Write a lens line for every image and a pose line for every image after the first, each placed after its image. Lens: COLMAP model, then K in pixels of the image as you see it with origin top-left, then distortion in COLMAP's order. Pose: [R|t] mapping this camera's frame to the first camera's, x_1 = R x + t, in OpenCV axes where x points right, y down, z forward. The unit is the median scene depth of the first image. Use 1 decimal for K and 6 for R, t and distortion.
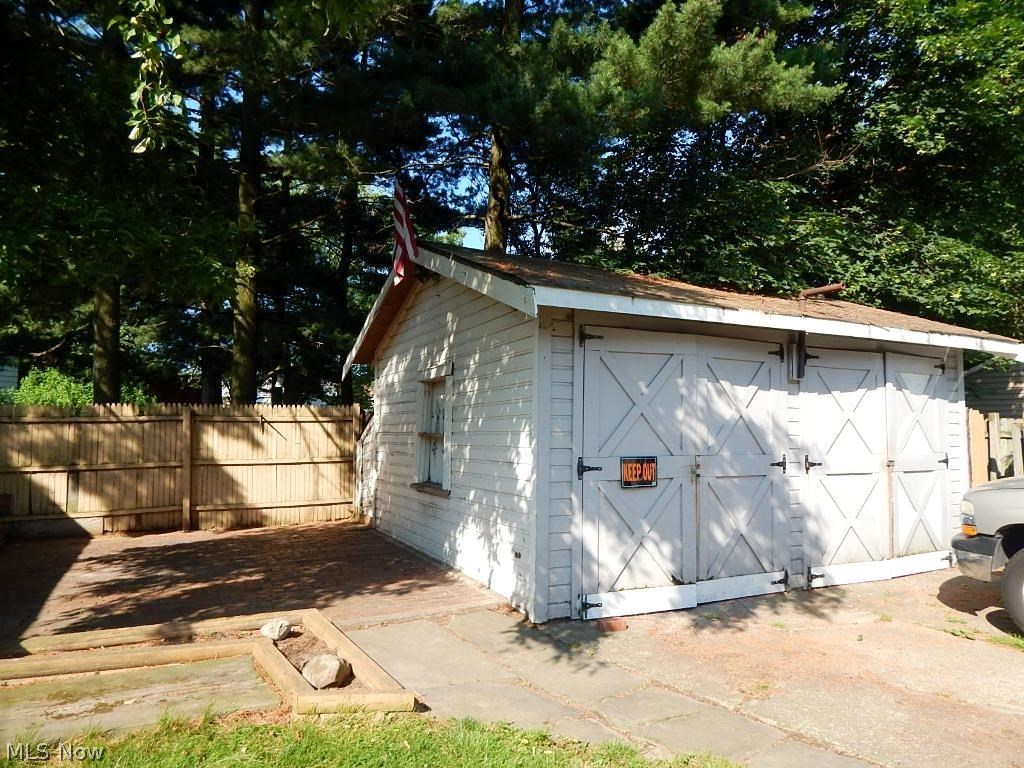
lens RADIAL K [[670.5, 0, 518.4], [0, 670.5, 369.0], [0, 0, 1]] dist [-0.002962, -0.005062]
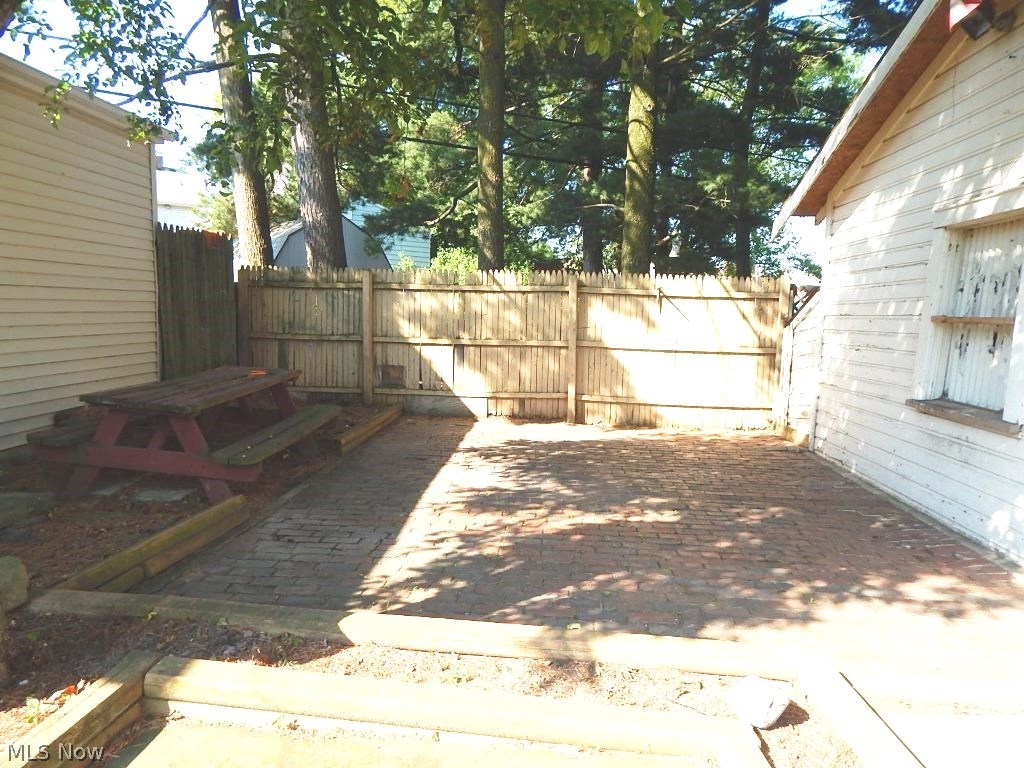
lens RADIAL K [[670.5, 0, 511.5], [0, 670.5, 386.6], [0, 0, 1]] dist [-0.002962, -0.005062]
pose [[0.858063, 0.090878, -0.505440, -0.146575], [0.006847, 0.982106, 0.188206, 0.038674], [0.513499, -0.164954, 0.842086, 0.273896]]
